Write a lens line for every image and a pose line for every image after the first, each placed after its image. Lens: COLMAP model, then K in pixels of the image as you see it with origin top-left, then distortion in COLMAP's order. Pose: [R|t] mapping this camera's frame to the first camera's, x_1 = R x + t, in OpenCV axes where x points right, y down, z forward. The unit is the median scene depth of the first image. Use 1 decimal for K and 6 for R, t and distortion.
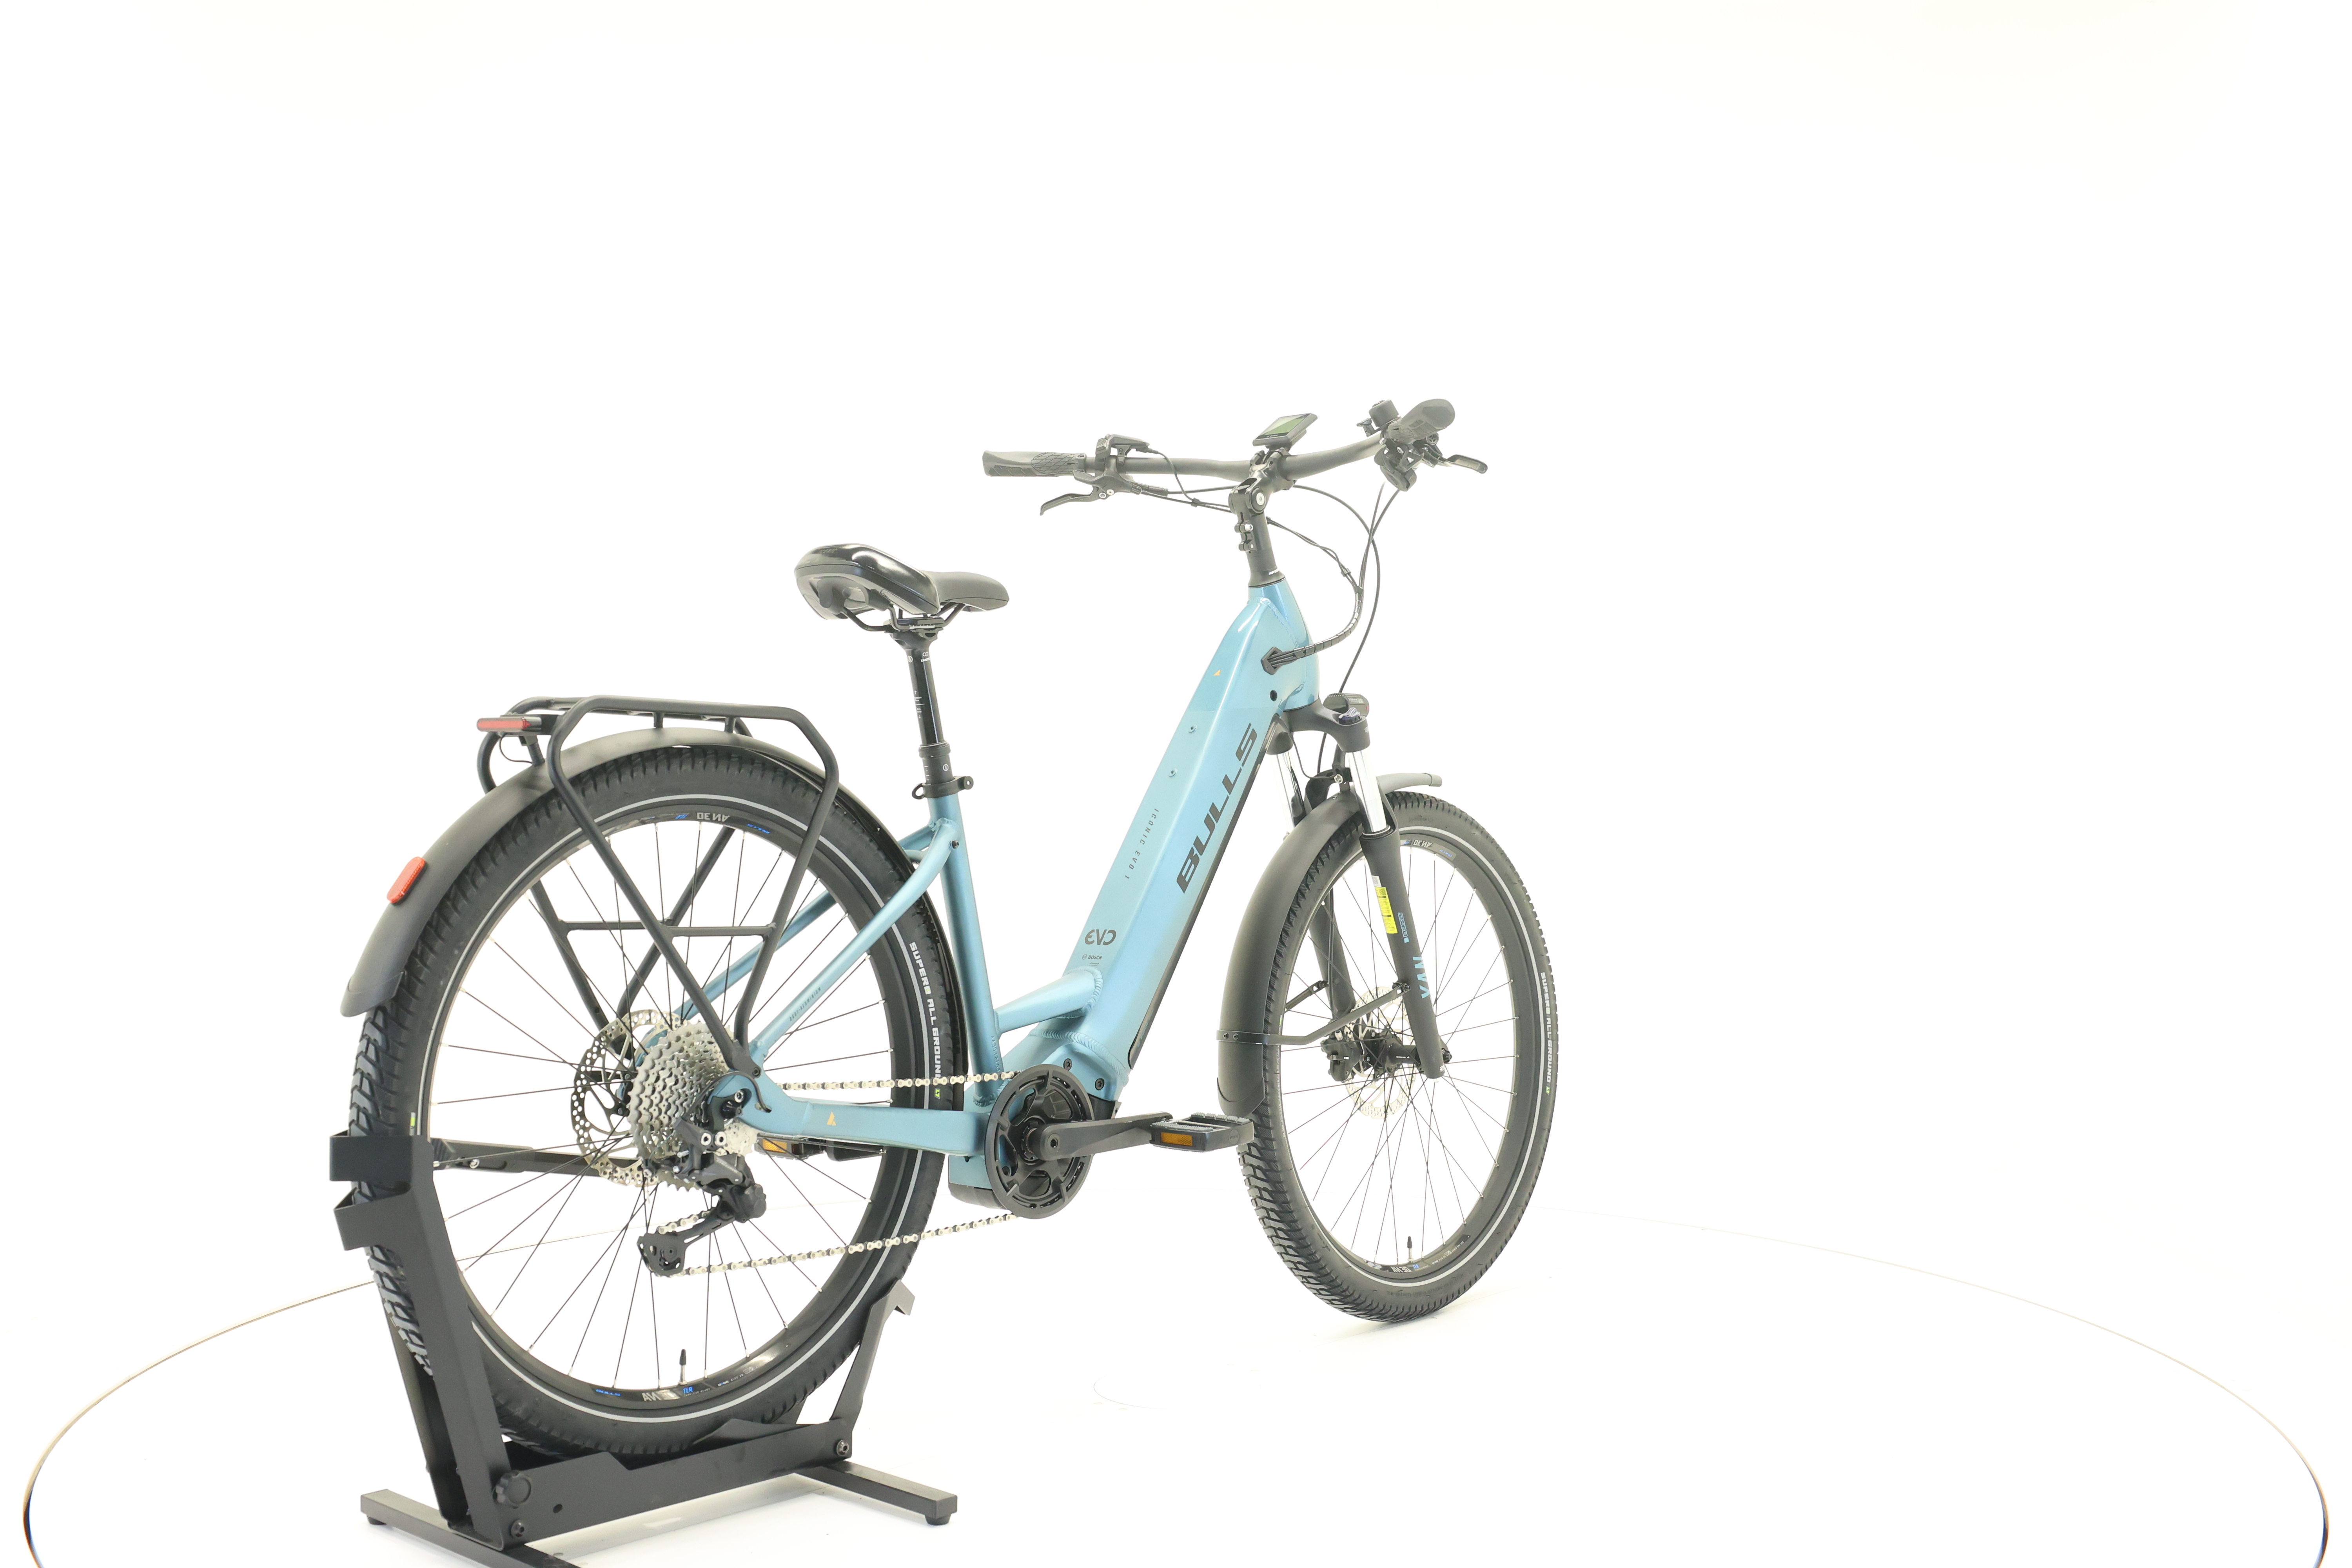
lens RADIAL K [[2482.5, 0, 1178.8], [0, 2482.5, 733.0], [0, 0, 1]] dist [-0.013524, 0.007350]
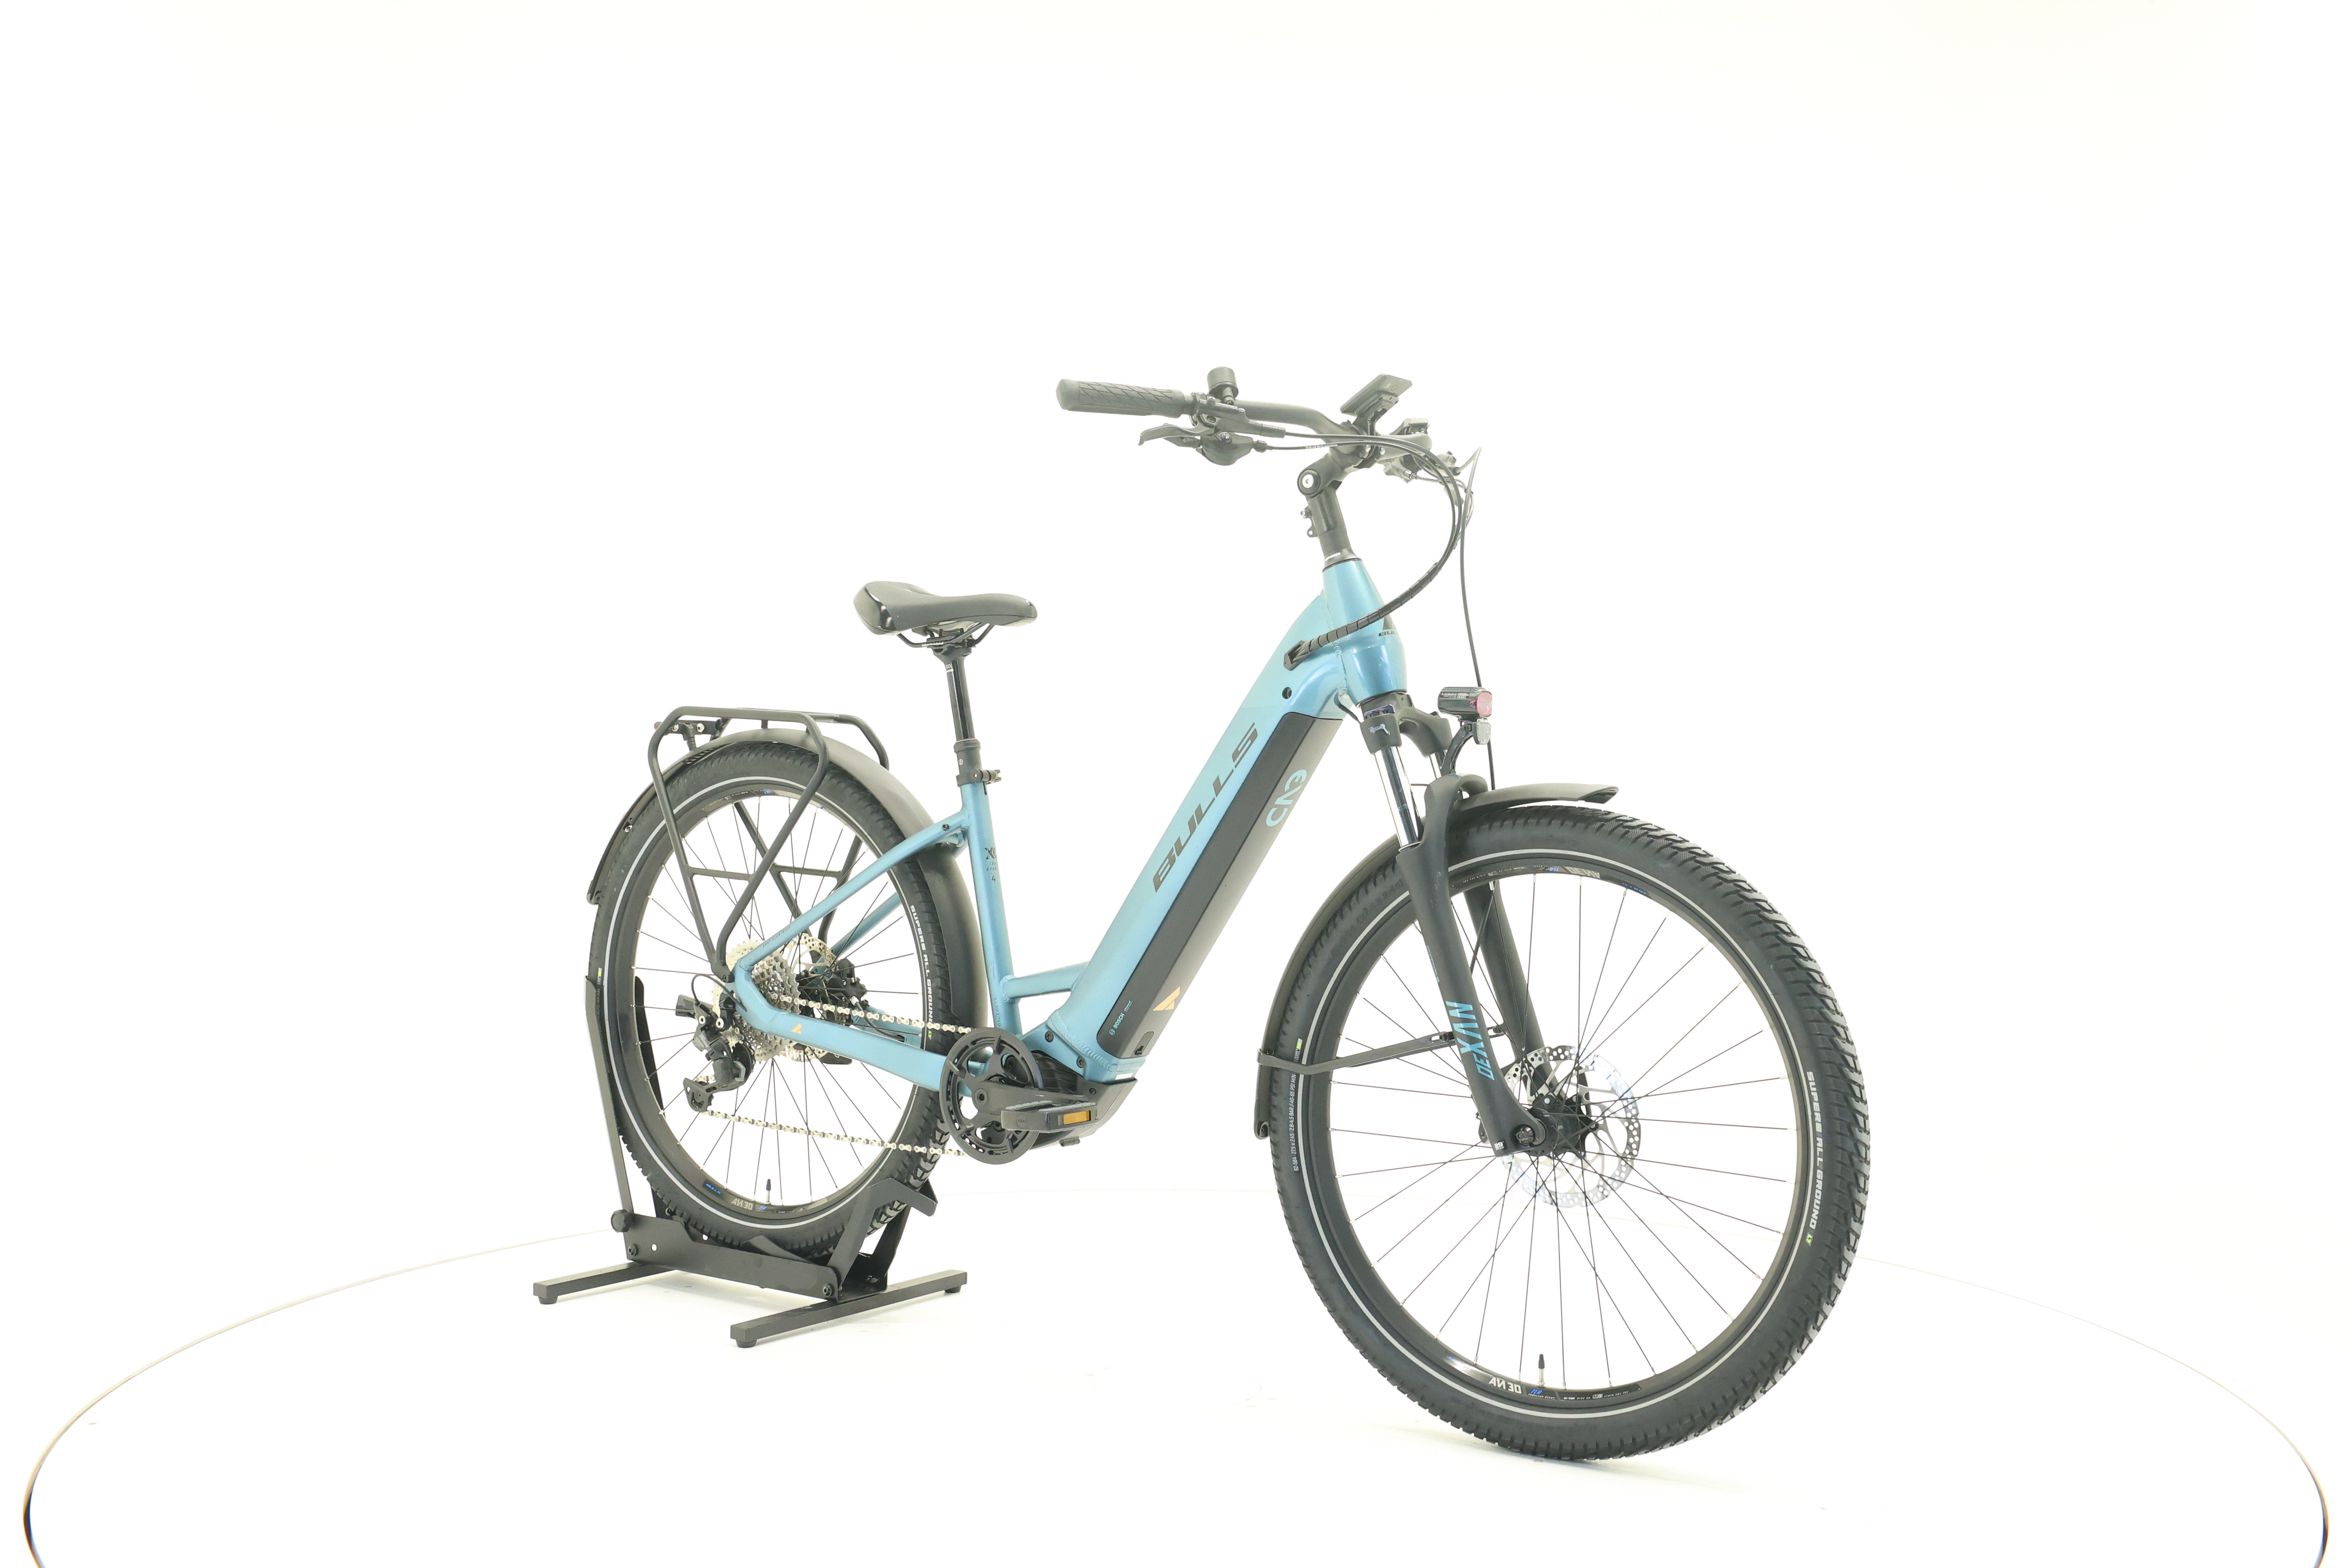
lens RADIAL K [[2482.5, 0, 1178.8], [0, 2482.5, 733.0], [0, 0, 1]] dist [-0.013524, 0.007350]
pose [[0.114979, -0.001145, -0.993367, 1.094629], [-0.002824, 0.999995, -0.001479, 0.001580], [0.993364, 0.002976, 0.114975, 0.974872]]
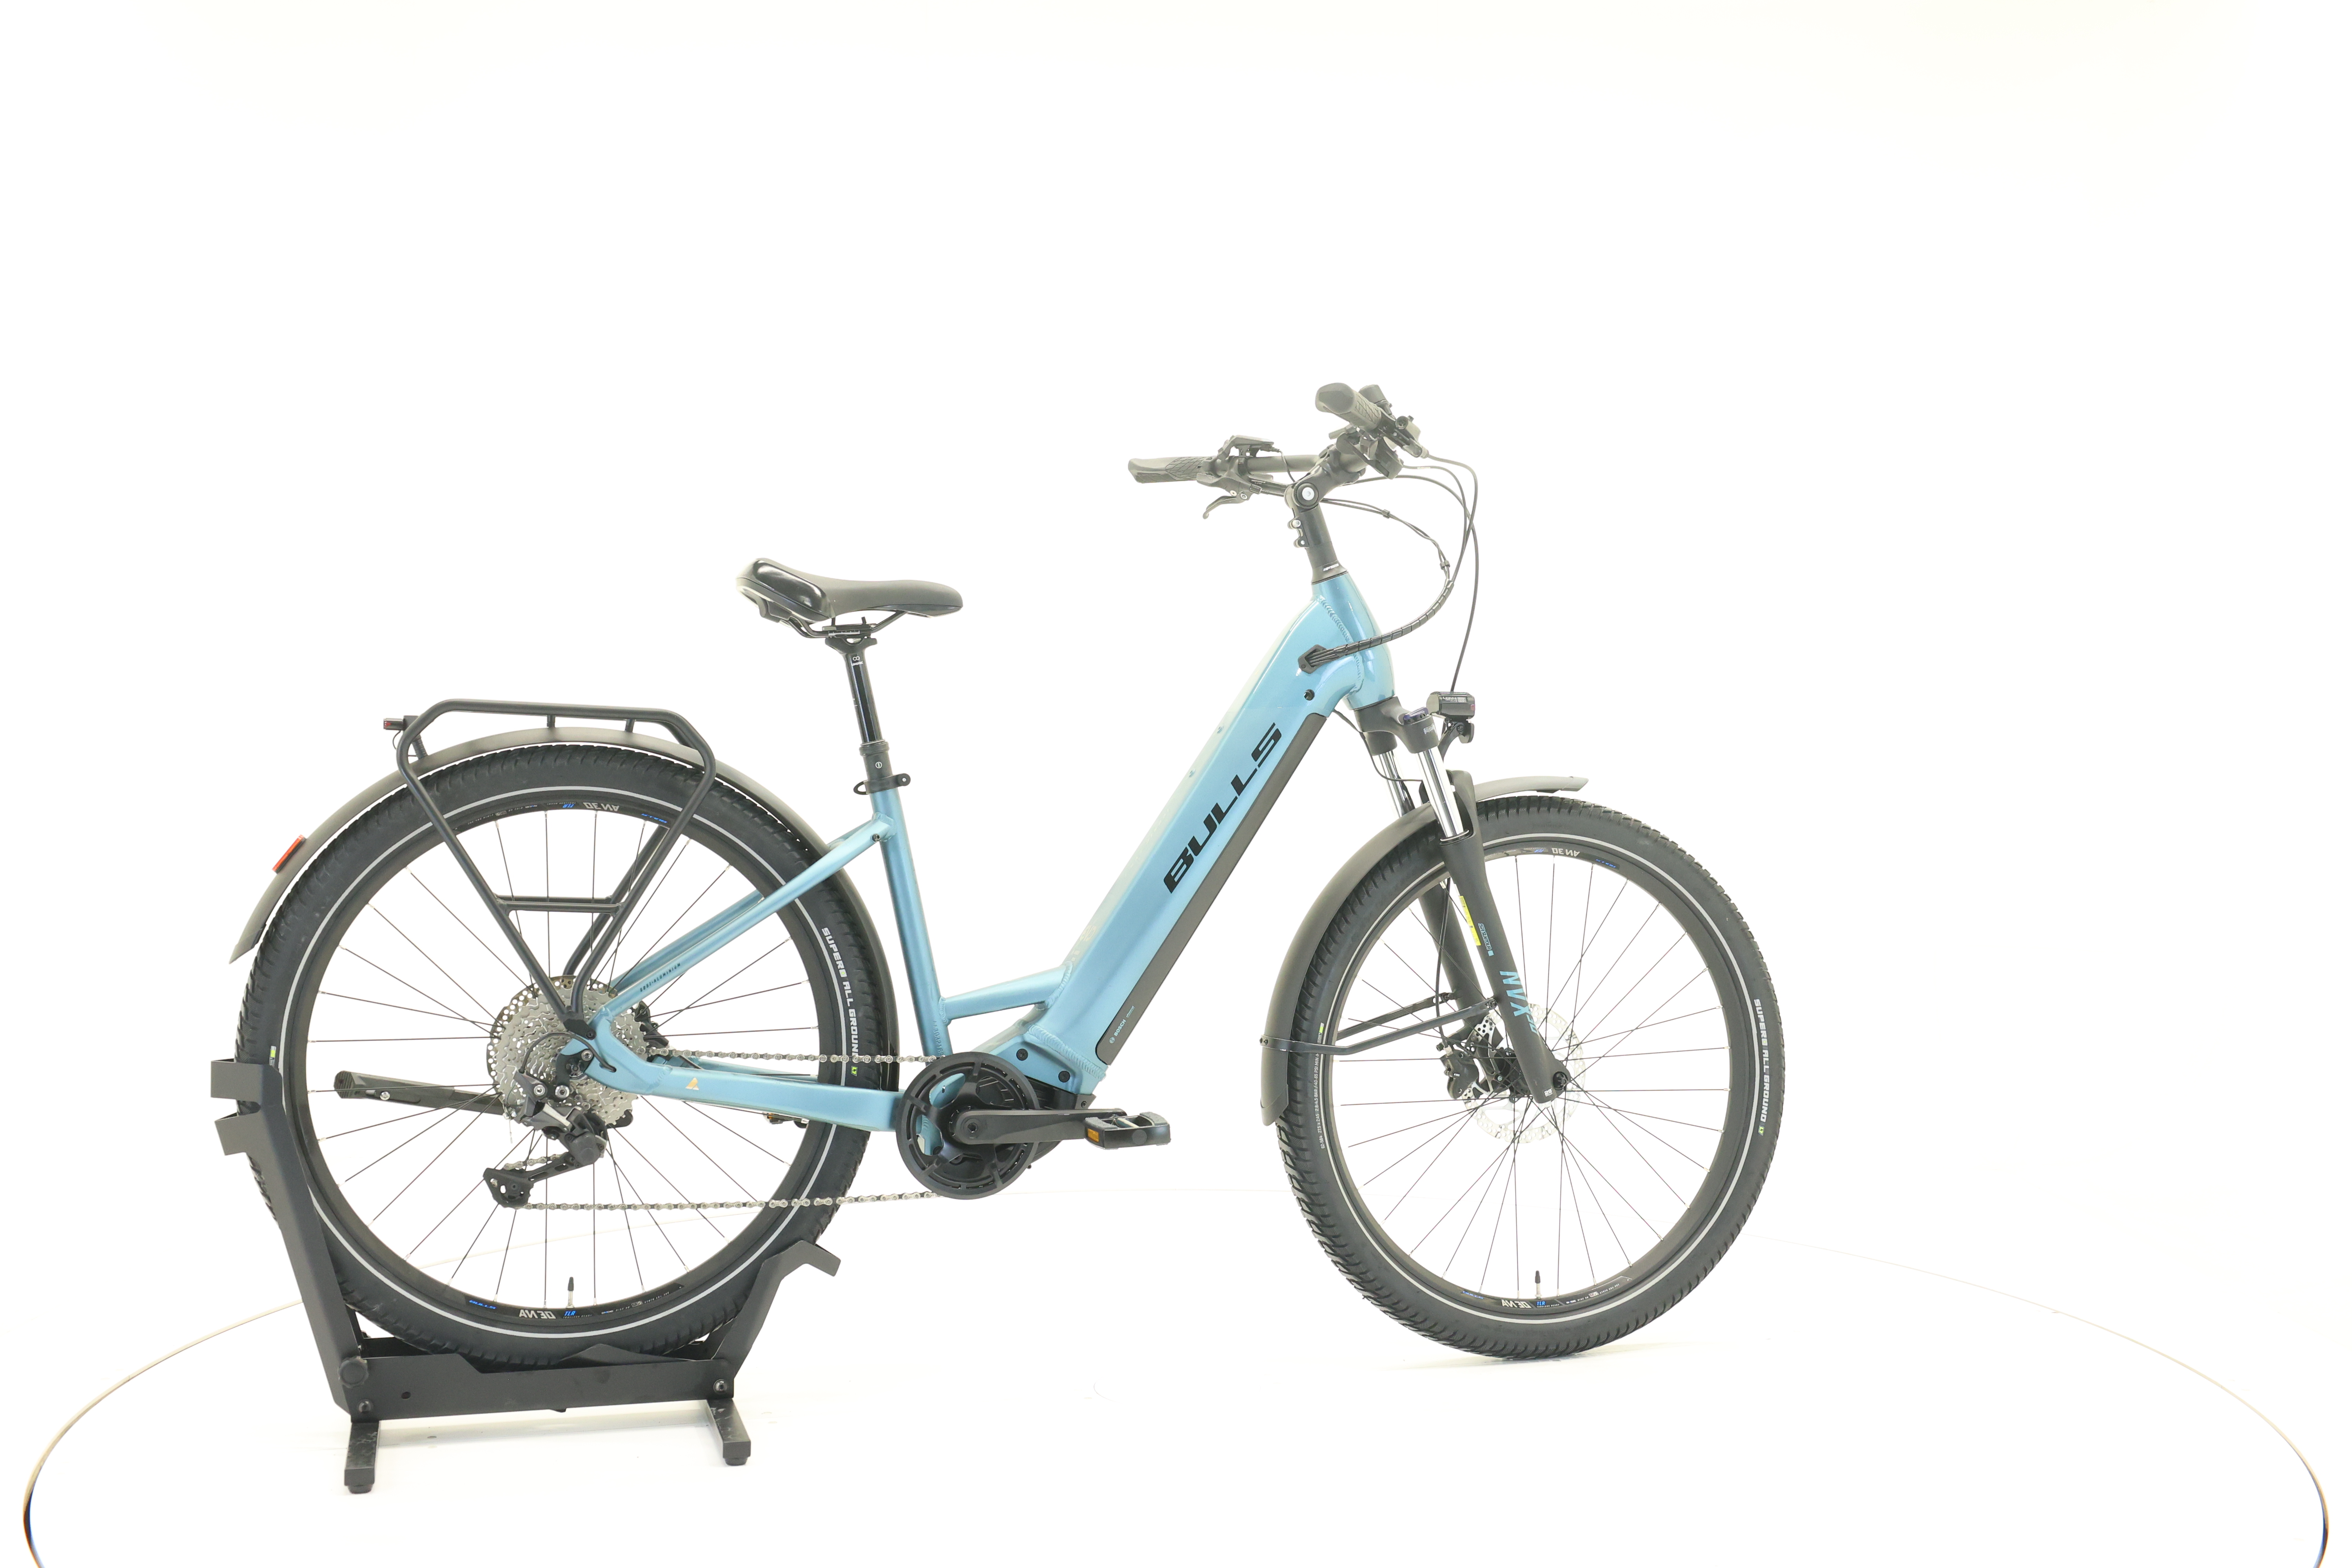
lens RADIAL K [[2482.5, 0, 1178.8], [0, 2482.5, 733.0], [0, 0, 1]] dist [-0.013524, 0.007350]
pose [[0.859584, -0.000389, -0.510994, 0.563152], [-0.000961, 0.999997, -0.002378, 0.002605], [0.510993, 0.002535, 0.859581, 0.154355]]
